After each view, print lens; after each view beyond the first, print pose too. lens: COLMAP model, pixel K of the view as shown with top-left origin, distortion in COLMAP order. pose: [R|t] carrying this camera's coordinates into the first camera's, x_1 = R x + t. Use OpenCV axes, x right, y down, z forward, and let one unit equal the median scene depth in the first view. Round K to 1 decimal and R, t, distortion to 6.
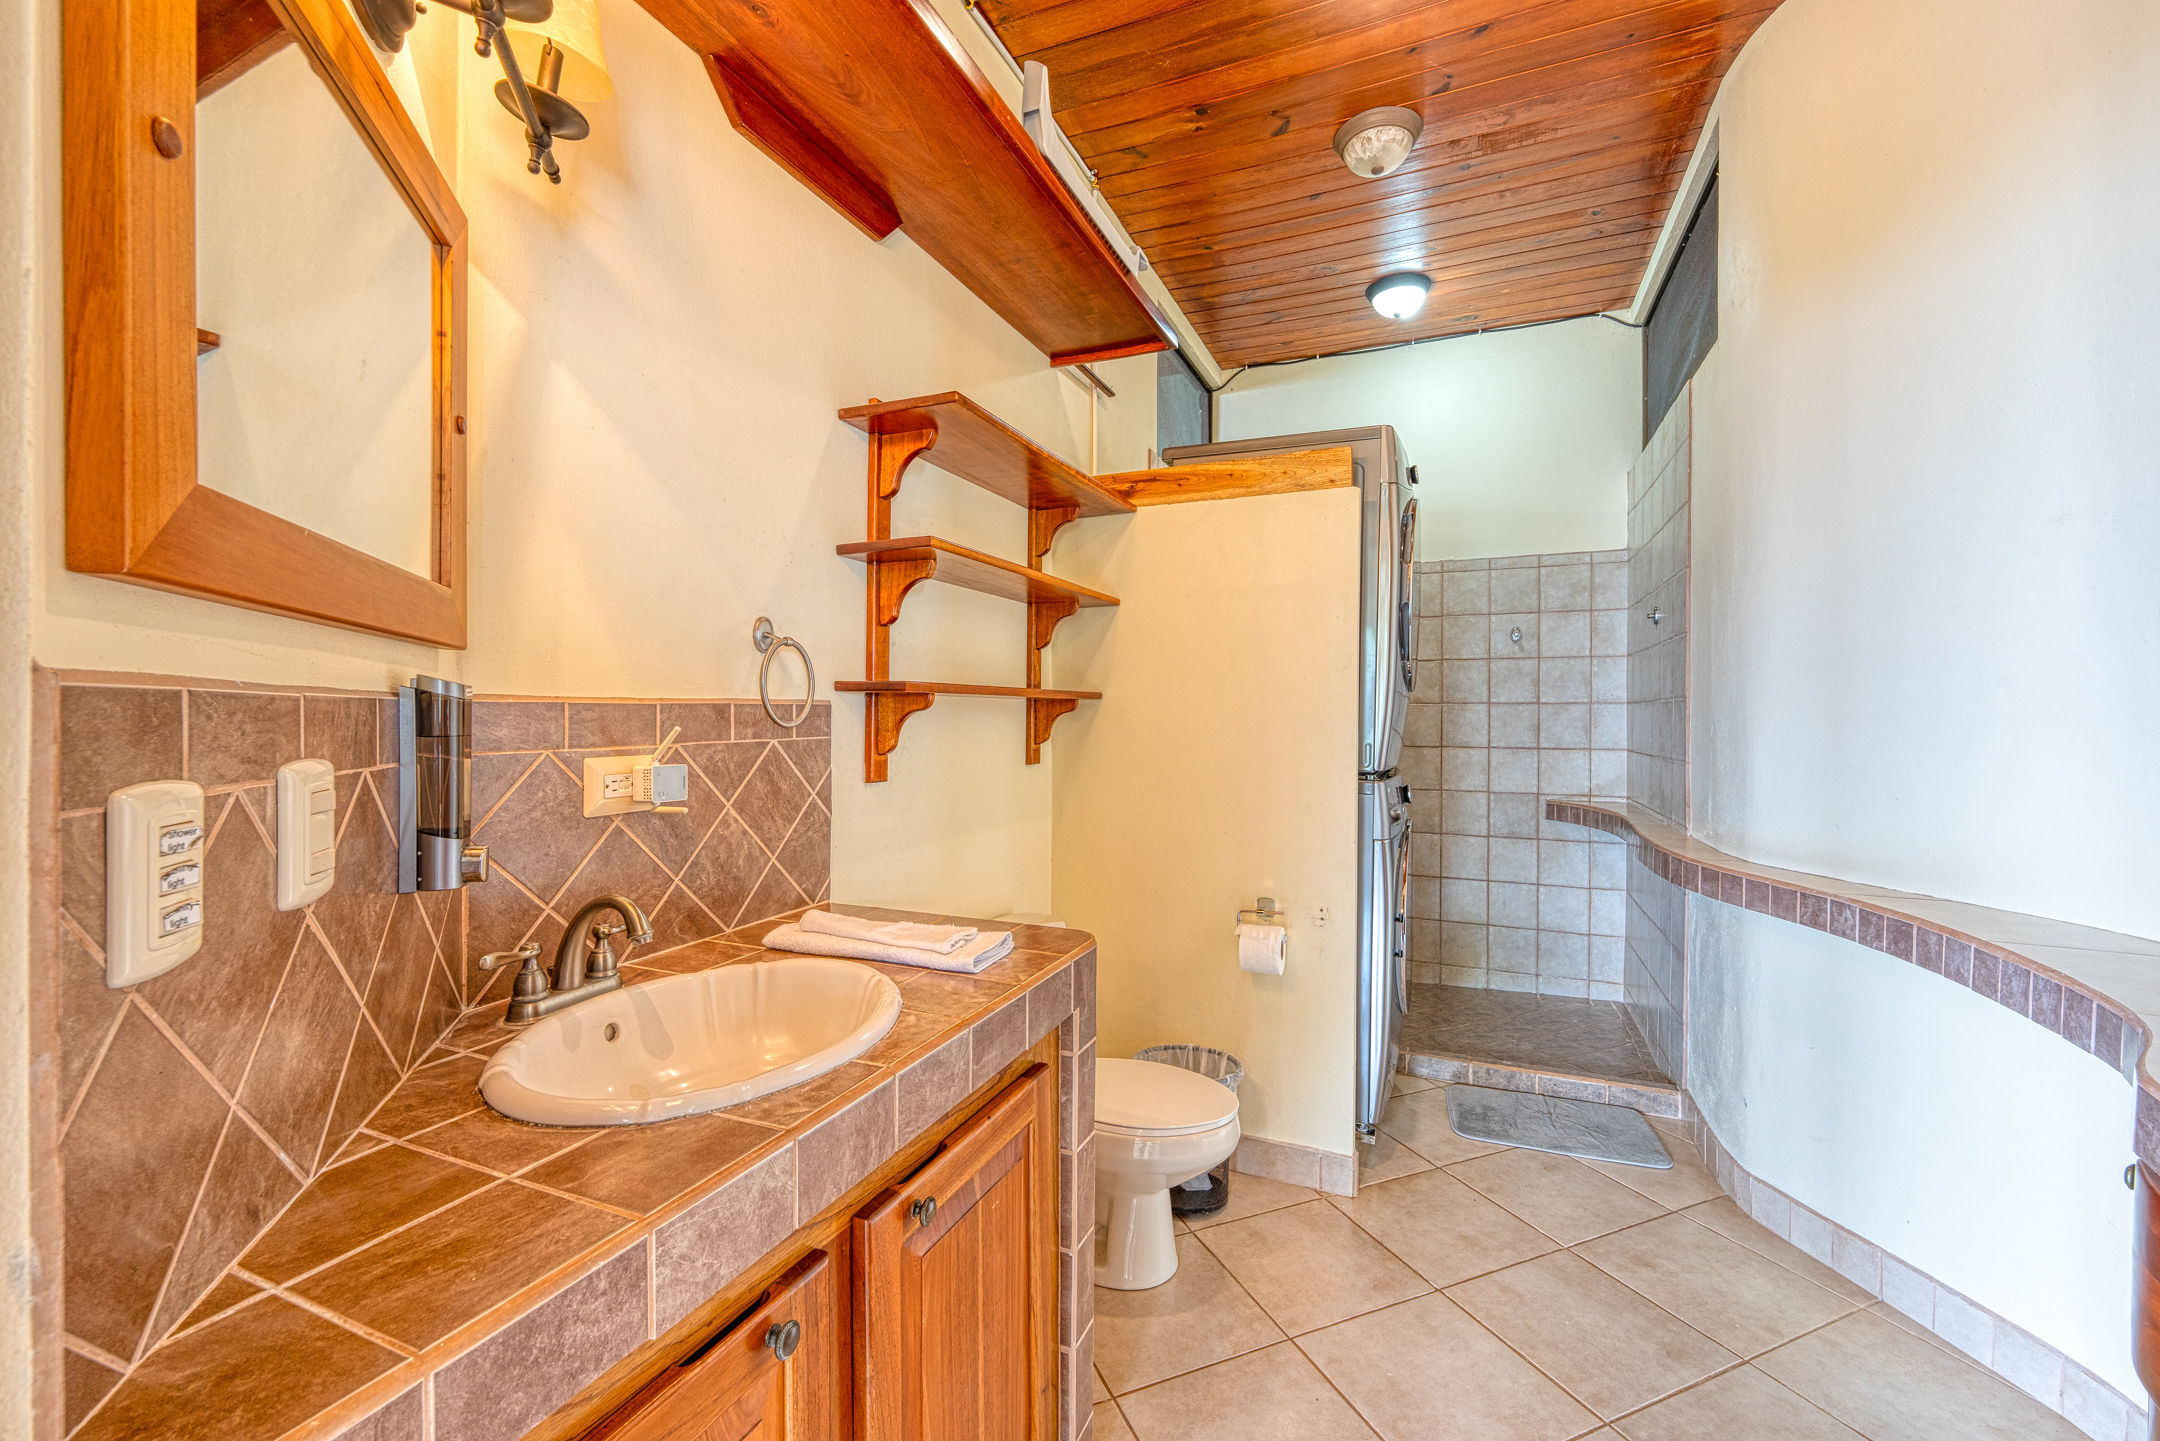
lens RADIAL K [[879.4, 0, 1070.7], [0, 879.4, 720.7], [0, 0, 1]] dist [0.000827, 0.000093]
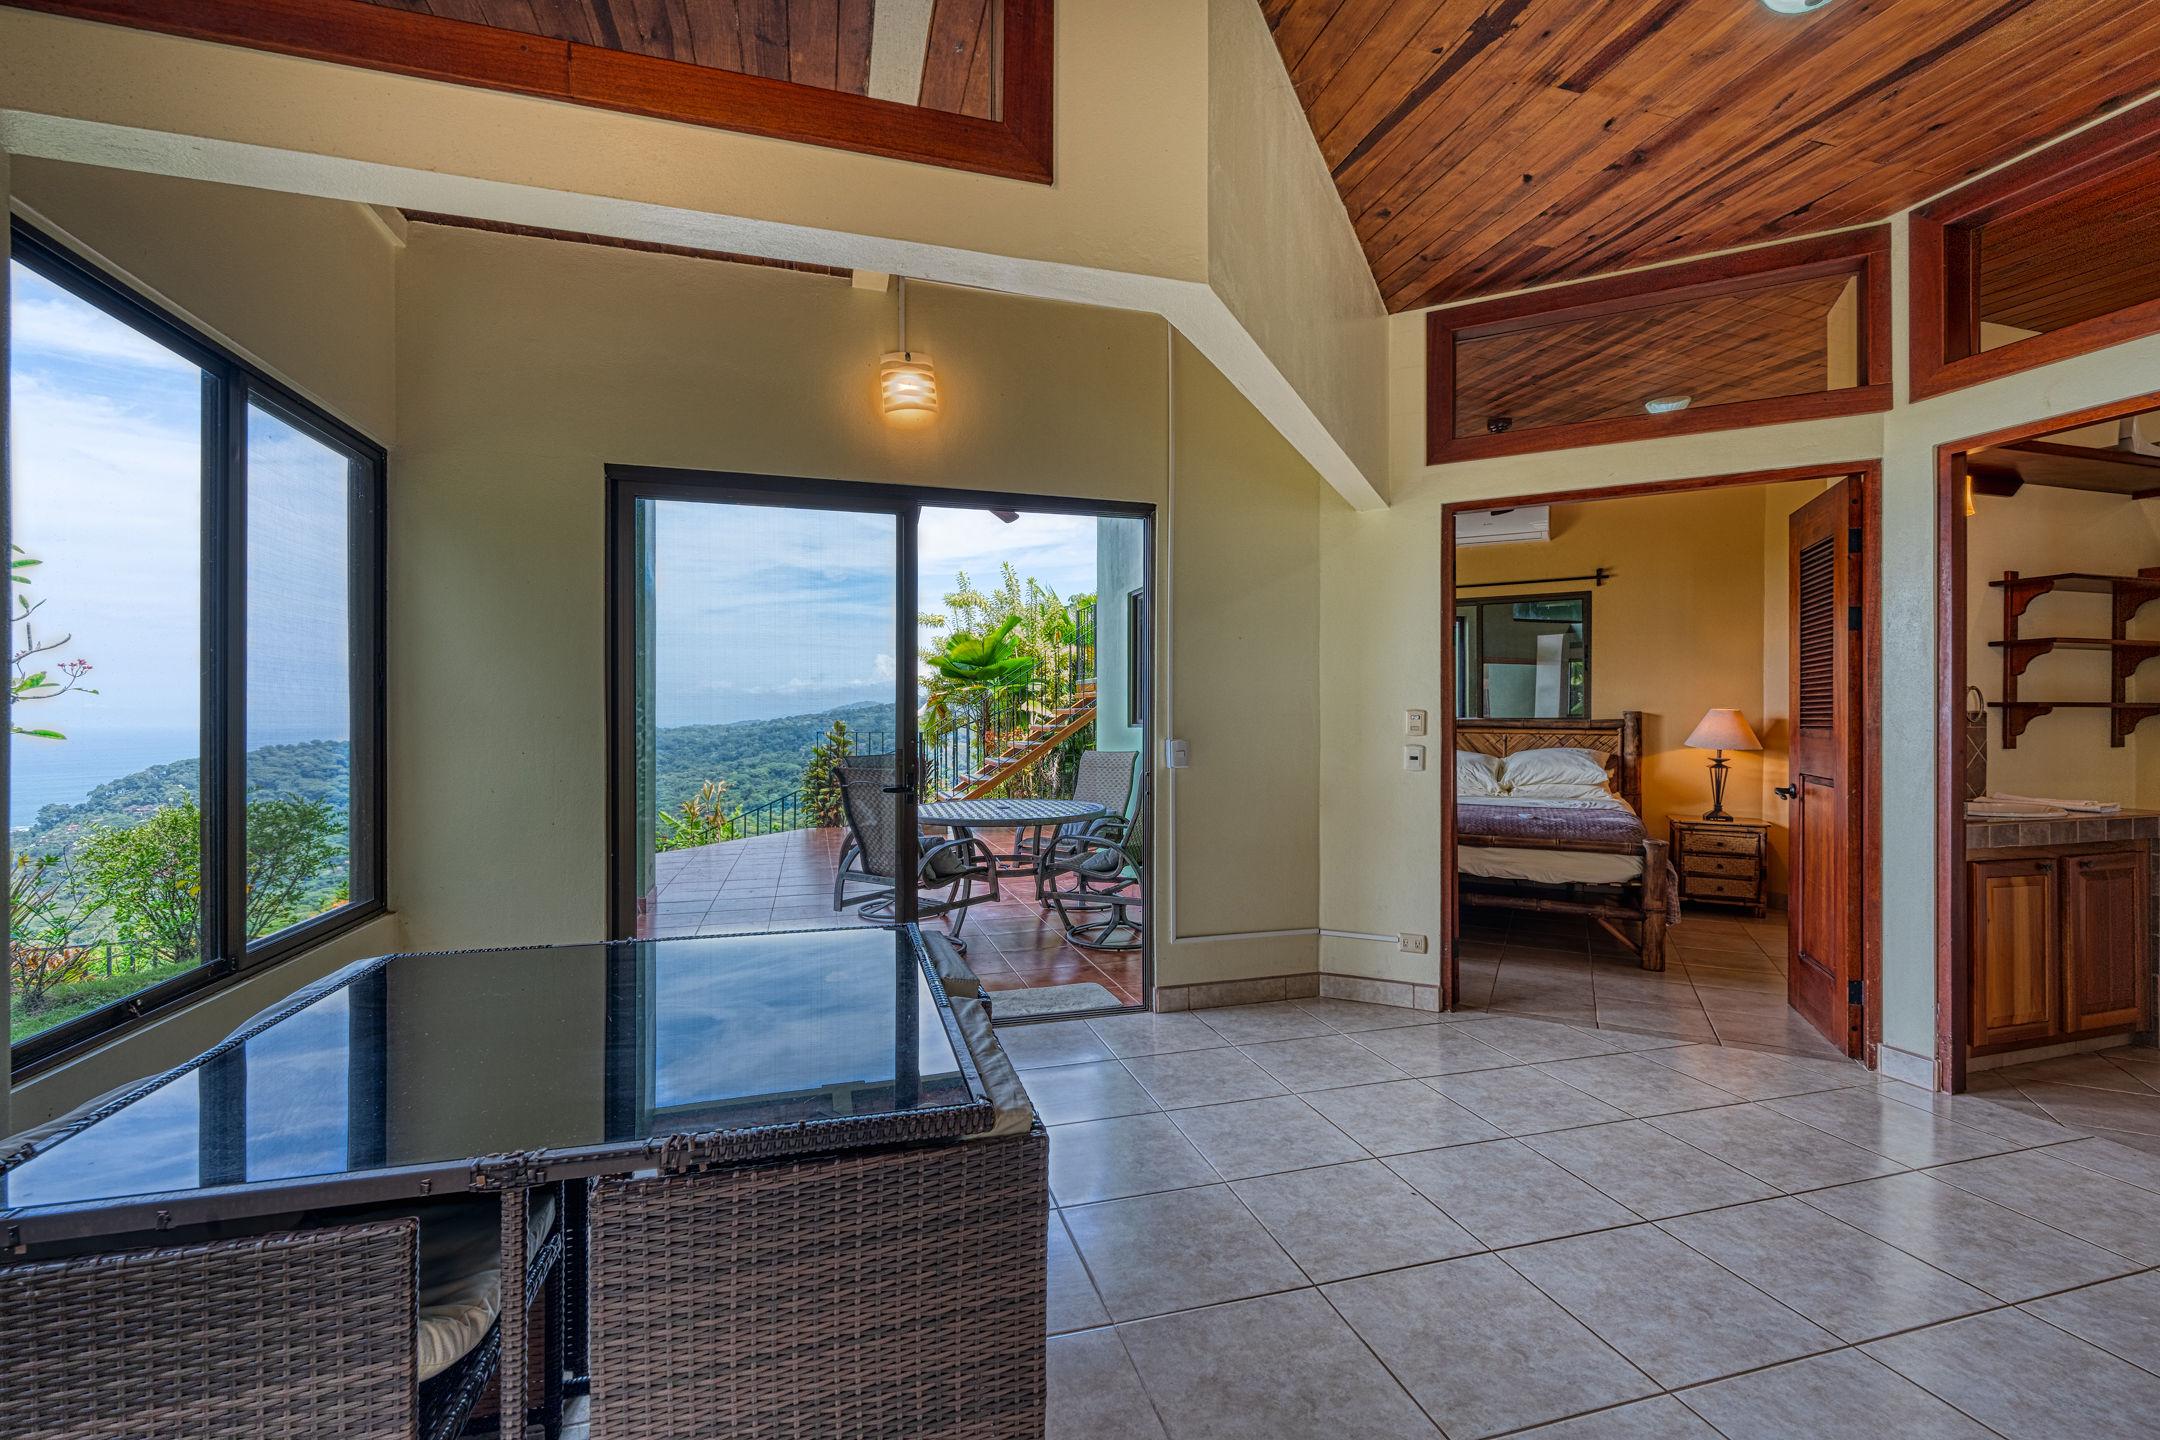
lens RADIAL K [[879.4, 0, 1070.7], [0, 879.4, 720.2], [0, 0, 1]] dist [0.000827, 0.000093]
pose [[0.622788, -0.012867, -0.782284, 0.030667], [-0.007418, 0.999723, -0.022350, 0.064245], [0.782355, 0.019722, 0.622520, -2.102612]]
